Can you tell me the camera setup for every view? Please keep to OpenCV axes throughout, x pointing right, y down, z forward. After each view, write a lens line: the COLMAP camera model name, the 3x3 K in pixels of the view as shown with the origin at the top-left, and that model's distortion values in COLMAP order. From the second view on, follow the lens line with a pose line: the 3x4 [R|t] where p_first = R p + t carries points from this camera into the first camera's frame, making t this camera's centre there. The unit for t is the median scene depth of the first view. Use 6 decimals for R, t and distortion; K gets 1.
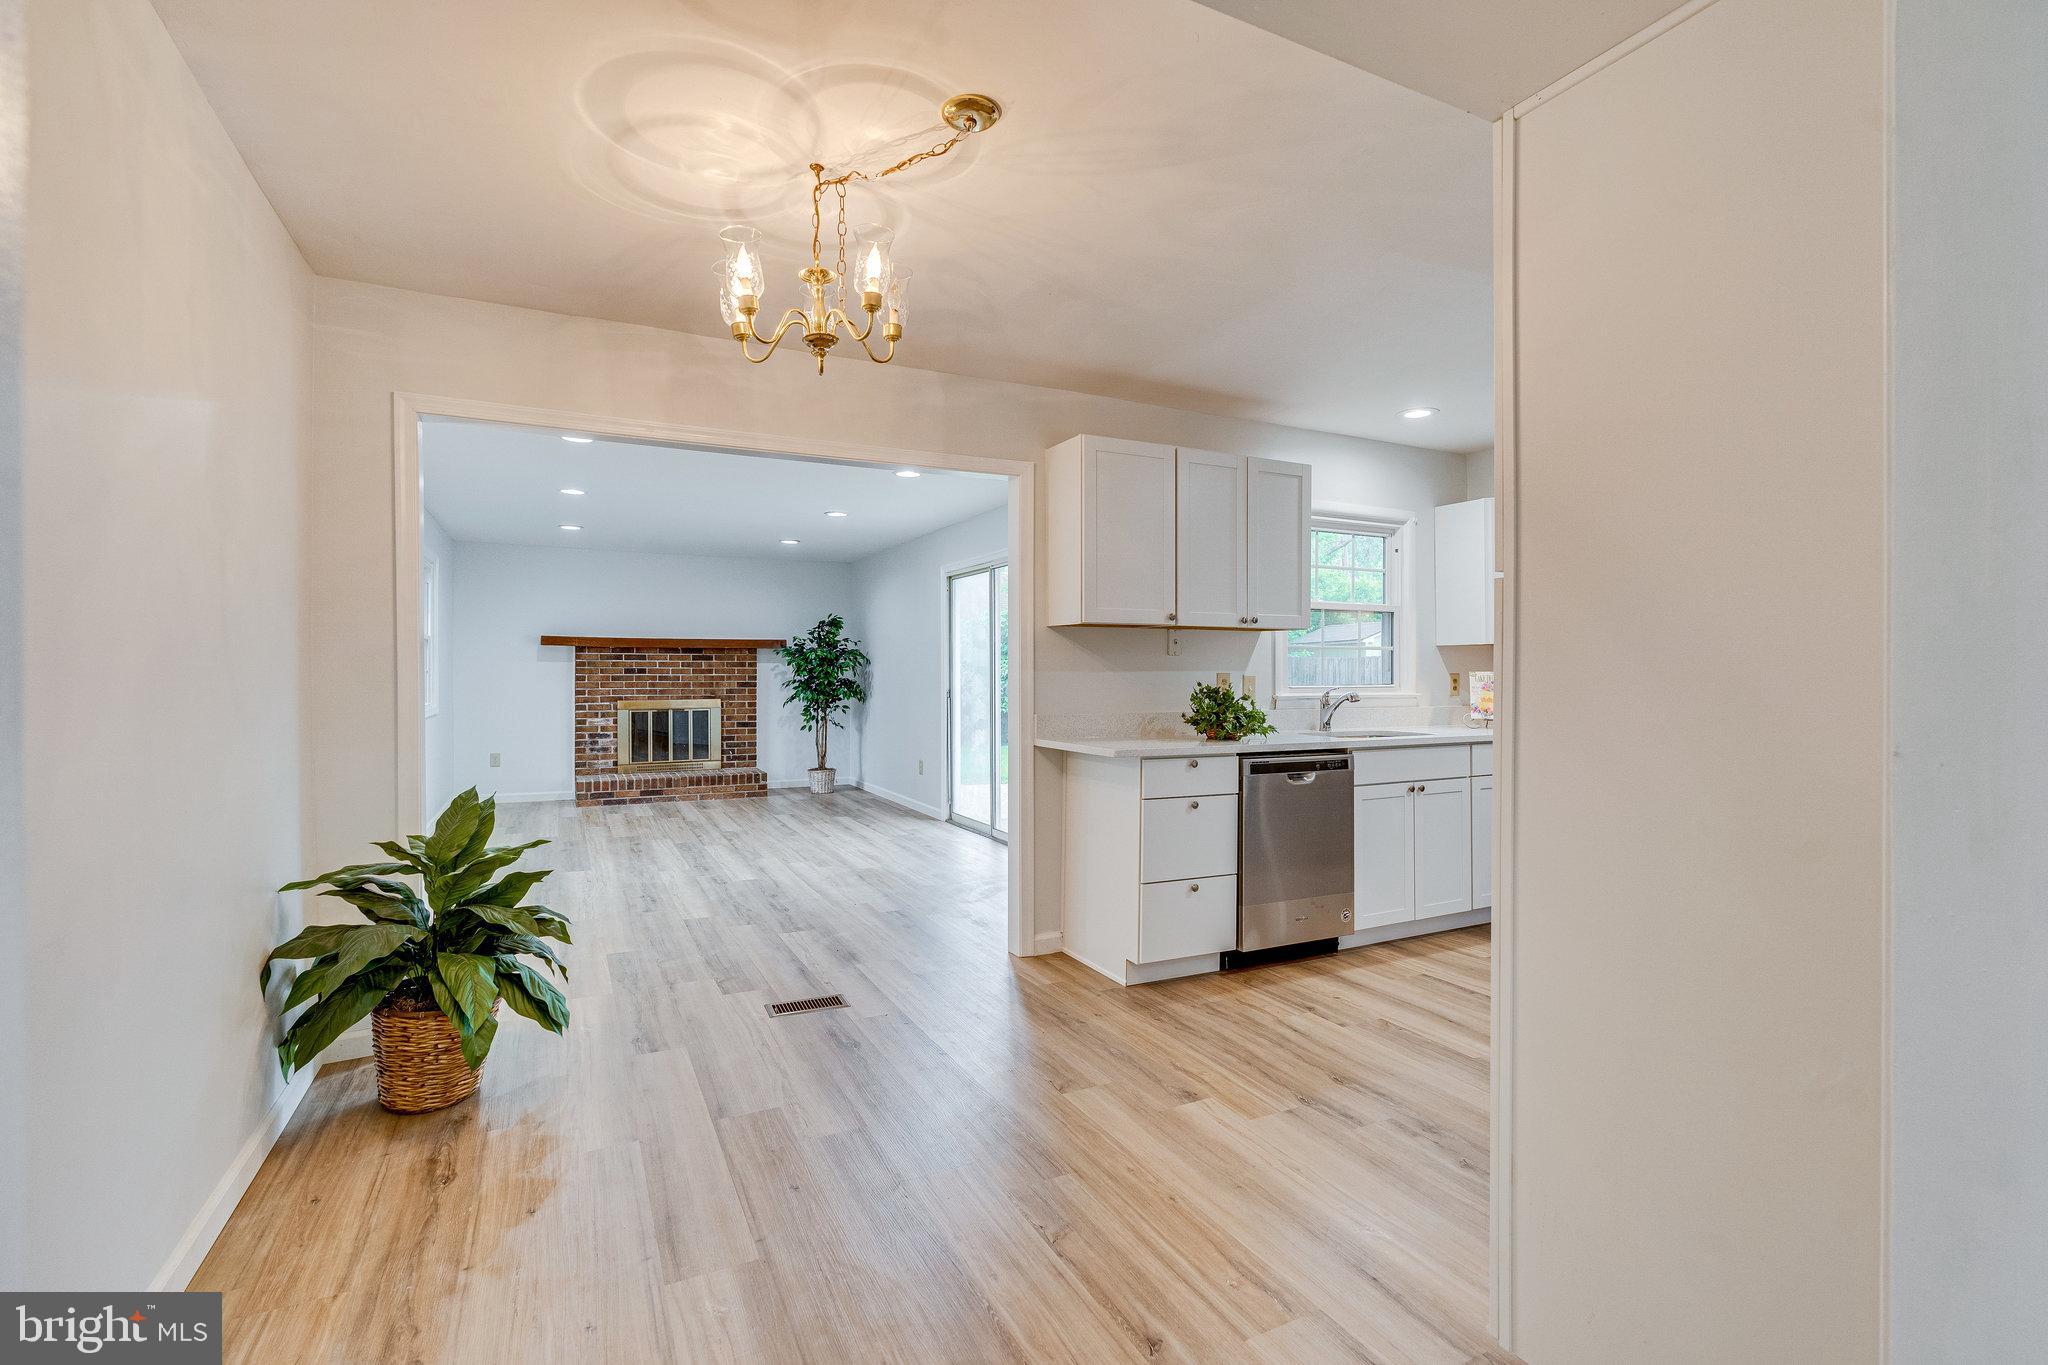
lens RADIAL K [[932.5, 0, 1024.1], [0, 932.5, 669.3], [0, 0, 1]] dist [-0.011695, 0.003716]
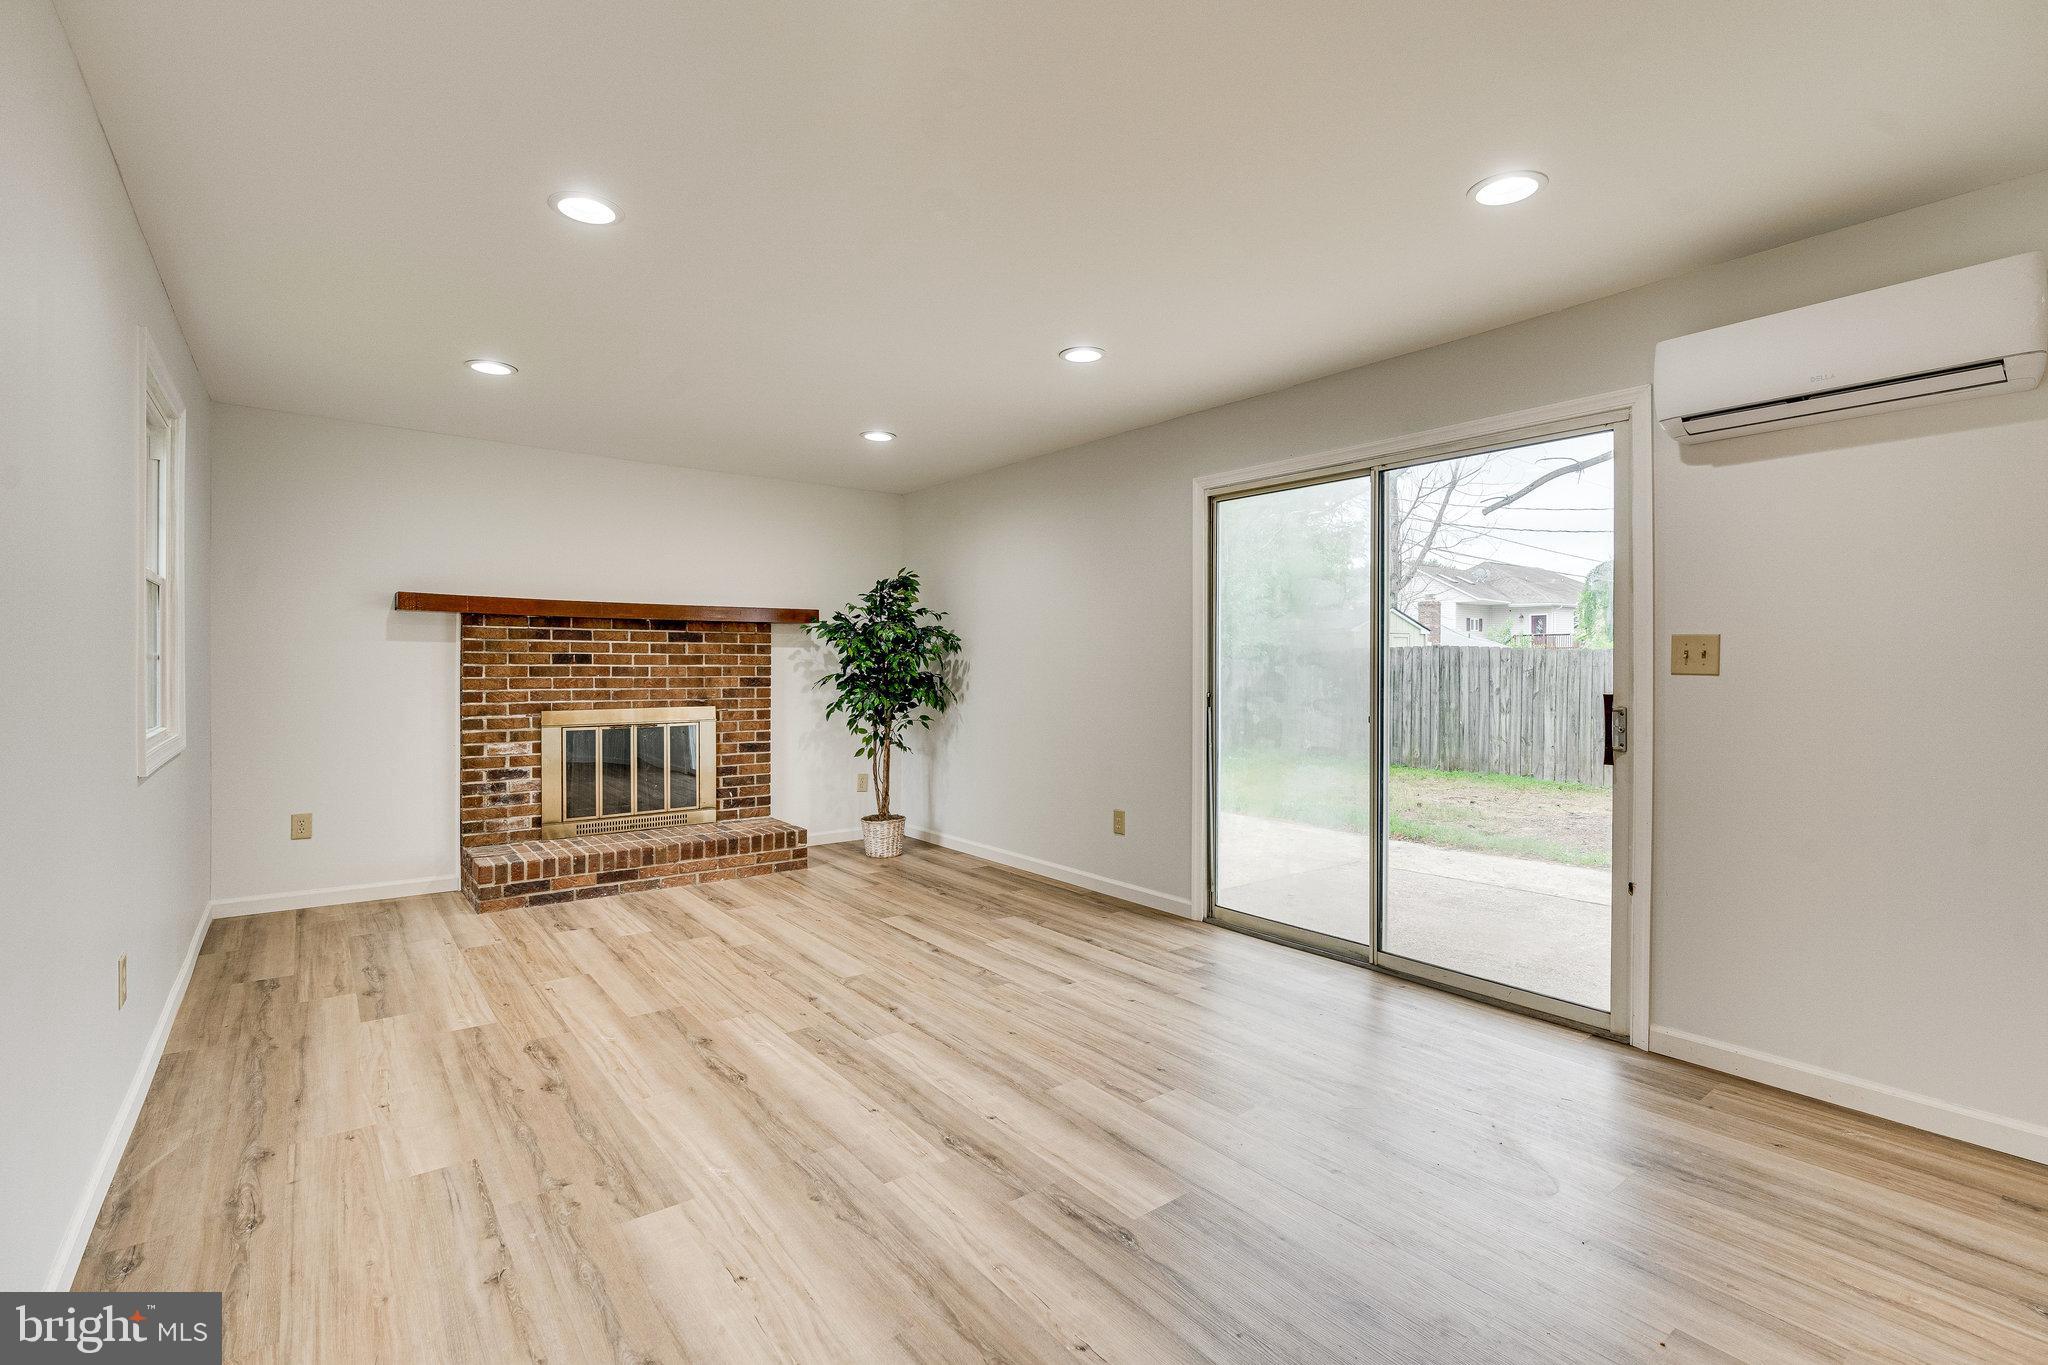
lens RADIAL K [[932.5, 0, 1024.9], [0, 932.5, 667.3], [0, 0, 1]] dist [-0.011695, 0.003716]
pose [[0.980996, 0.001974, 0.194020, -0.505123], [-0.003363, 0.999971, 0.006834, 0.004382], [-0.194001, -0.007356, 0.980974, 0.761178]]
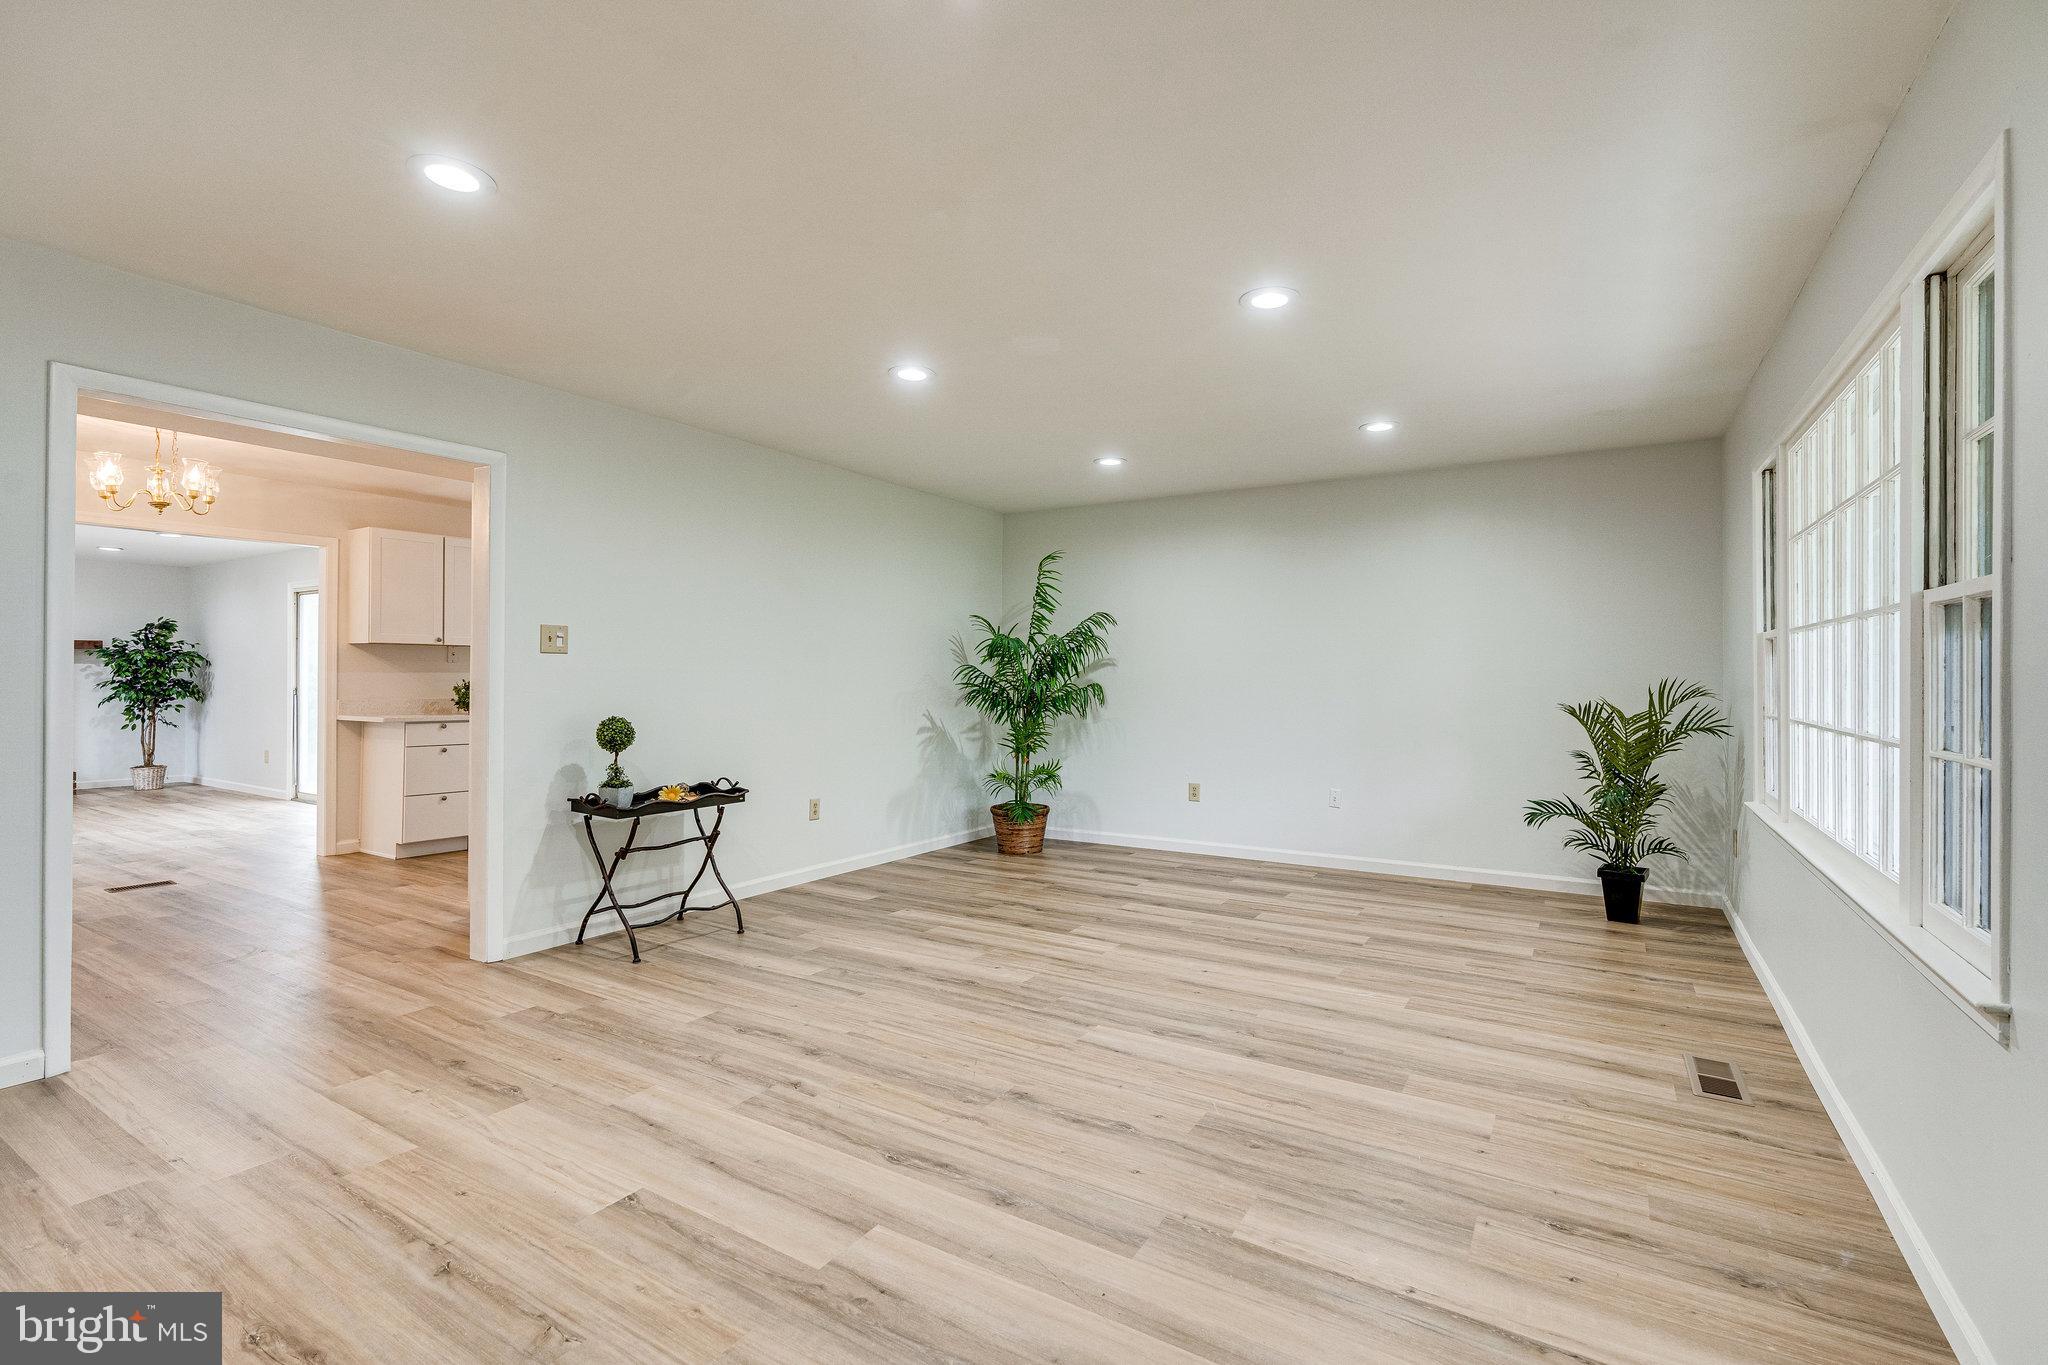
lens RADIAL K [[932.5, 0, 1035.3], [0, 932.5, 667.9], [0, 0, 1]] dist [-0.011695, 0.003716]
pose [[0.850001, 0.005768, 0.526749, 0.160804], [-0.003277, 0.999979, -0.005662, 0.000217], [-0.526771, 0.003087, 0.850002, -0.809612]]
